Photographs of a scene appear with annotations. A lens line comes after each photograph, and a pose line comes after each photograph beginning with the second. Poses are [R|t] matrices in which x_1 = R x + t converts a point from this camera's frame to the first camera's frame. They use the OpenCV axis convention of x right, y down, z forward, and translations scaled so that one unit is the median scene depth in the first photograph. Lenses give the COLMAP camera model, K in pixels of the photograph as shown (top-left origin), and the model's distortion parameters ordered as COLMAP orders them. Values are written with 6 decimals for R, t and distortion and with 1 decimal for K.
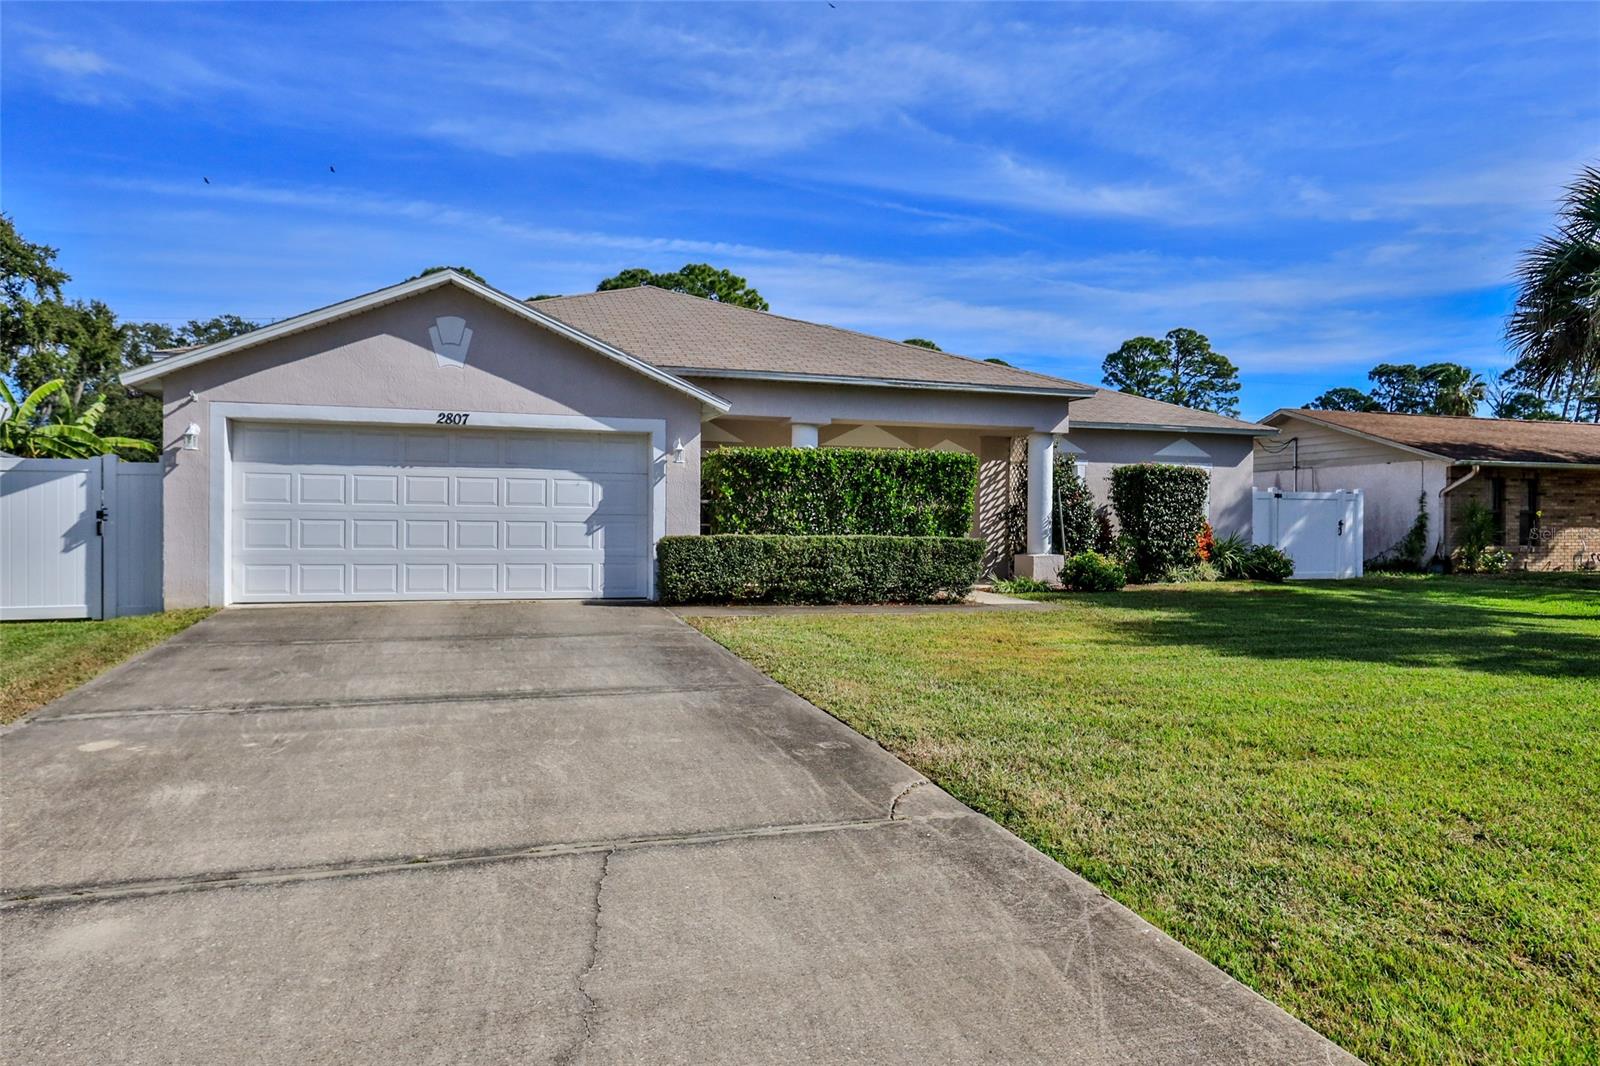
lens RADIAL K [[988.1, 0, 797.2], [0, 988.1, 525.5], [0, 0, 1]] dist [-0.004686, 0.002280]
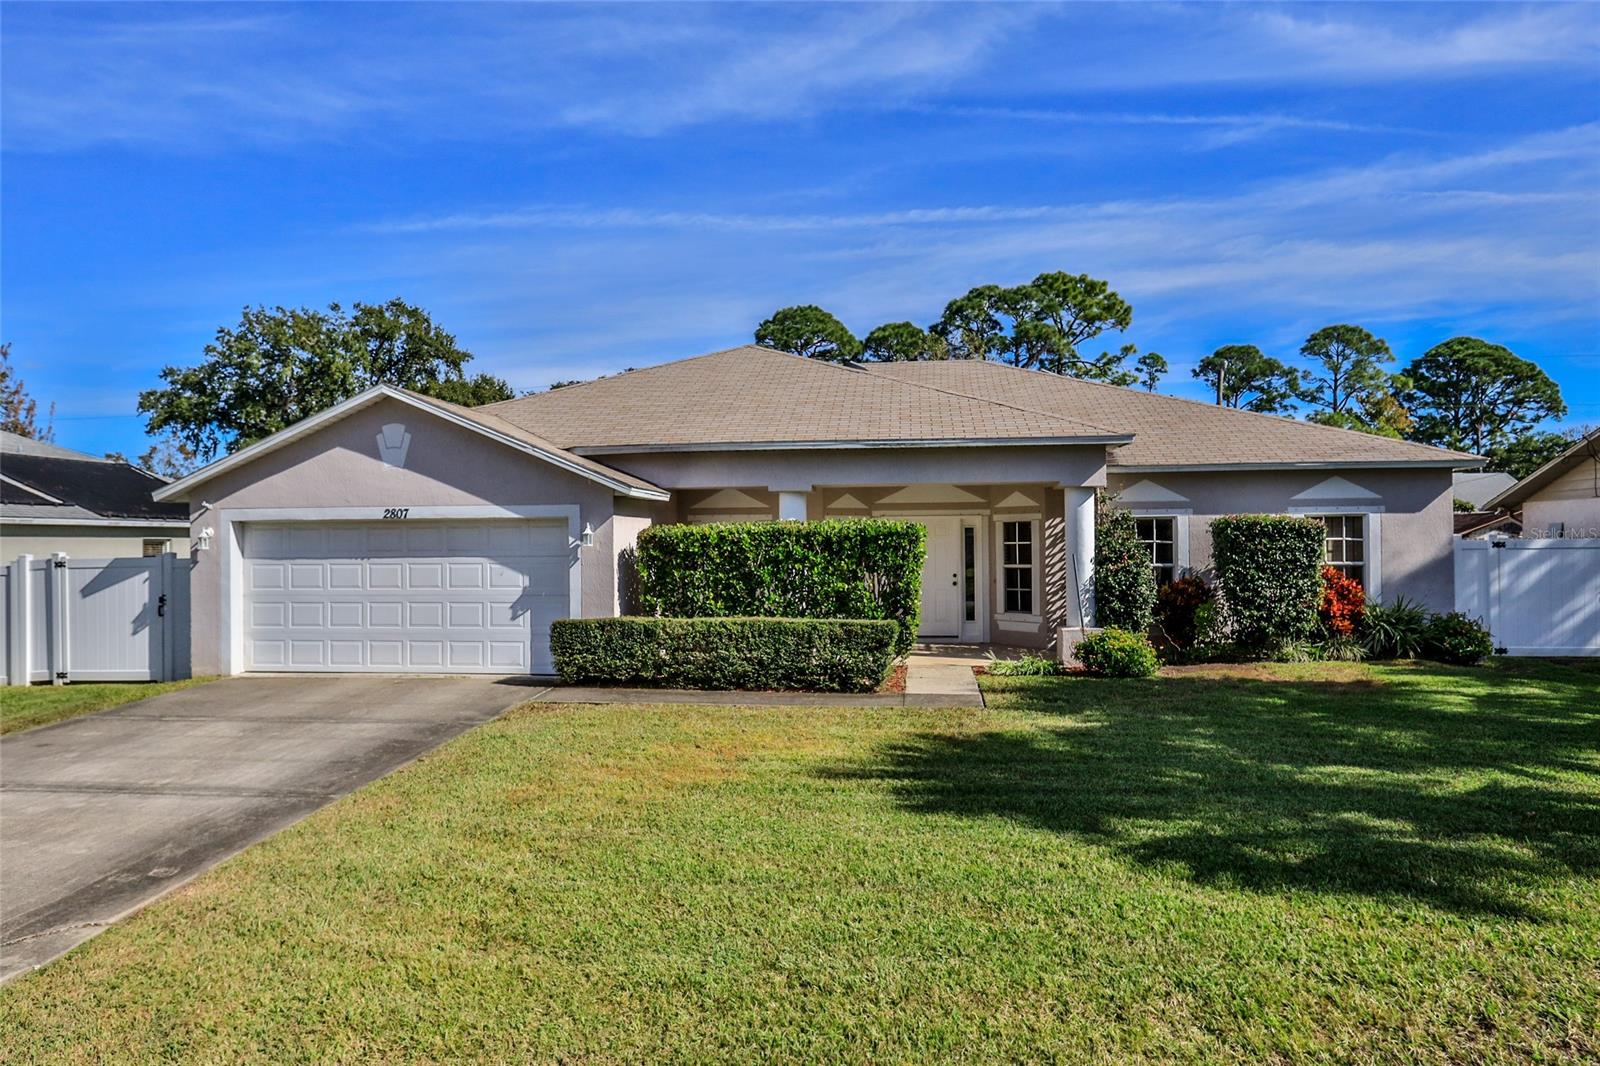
lens RADIAL K [[1049.5, 0, 803.1], [0, 1049.5, 526.1], [0, 0, 1]] dist [-0.040743, -0.001184]
pose [[0.912621, -0.022605, -0.408181, 0.520660], [0.014897, 0.999646, -0.022053, -0.055700], [0.408534, 0.014046, 0.912635, 0.091620]]
